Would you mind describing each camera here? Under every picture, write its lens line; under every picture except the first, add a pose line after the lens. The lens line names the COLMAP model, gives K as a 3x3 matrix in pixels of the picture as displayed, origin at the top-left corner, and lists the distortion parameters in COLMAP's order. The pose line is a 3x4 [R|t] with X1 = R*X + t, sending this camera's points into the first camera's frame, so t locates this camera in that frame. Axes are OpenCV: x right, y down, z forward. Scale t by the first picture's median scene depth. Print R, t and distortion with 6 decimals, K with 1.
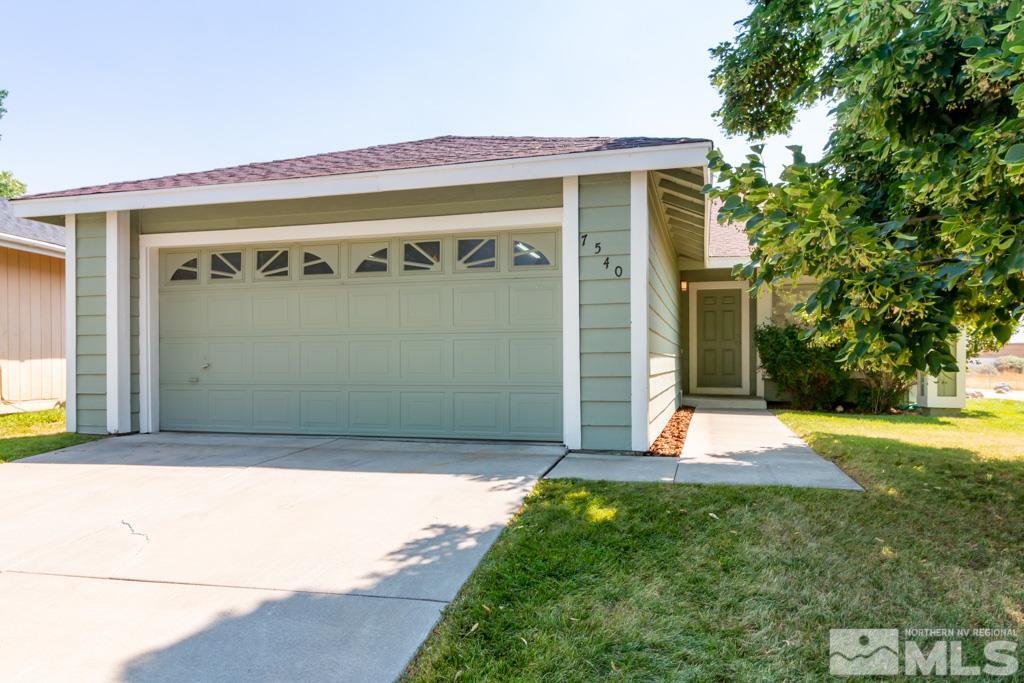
lens RADIAL K [[765.0, 0, 512.4], [0, 765.0, 369.0], [0, 0, 1]] dist [-0.001792, 0.000090]
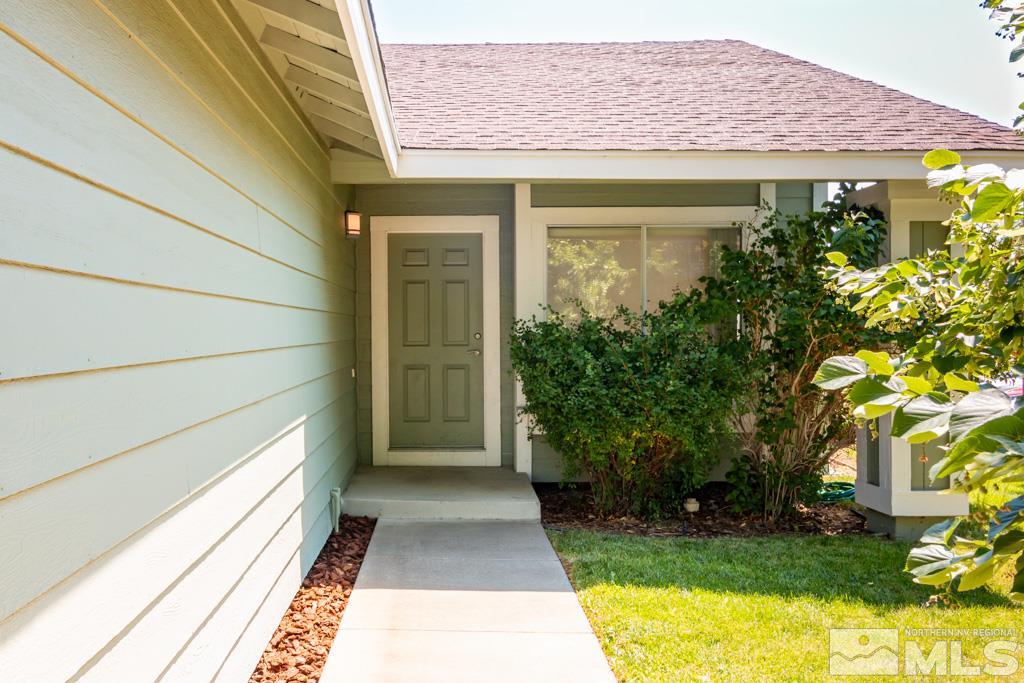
lens RADIAL K [[1036.1, 0, 512.0], [0, 1036.1, 341.5], [0, 0, 1]] dist [0.001097, 0.002221]
pose [[0.949354, -0.006658, 0.314137, 0.127465], [0.004839, 0.999967, 0.006572, -0.047062], [-0.314170, -0.004719, 0.949355, 0.427303]]
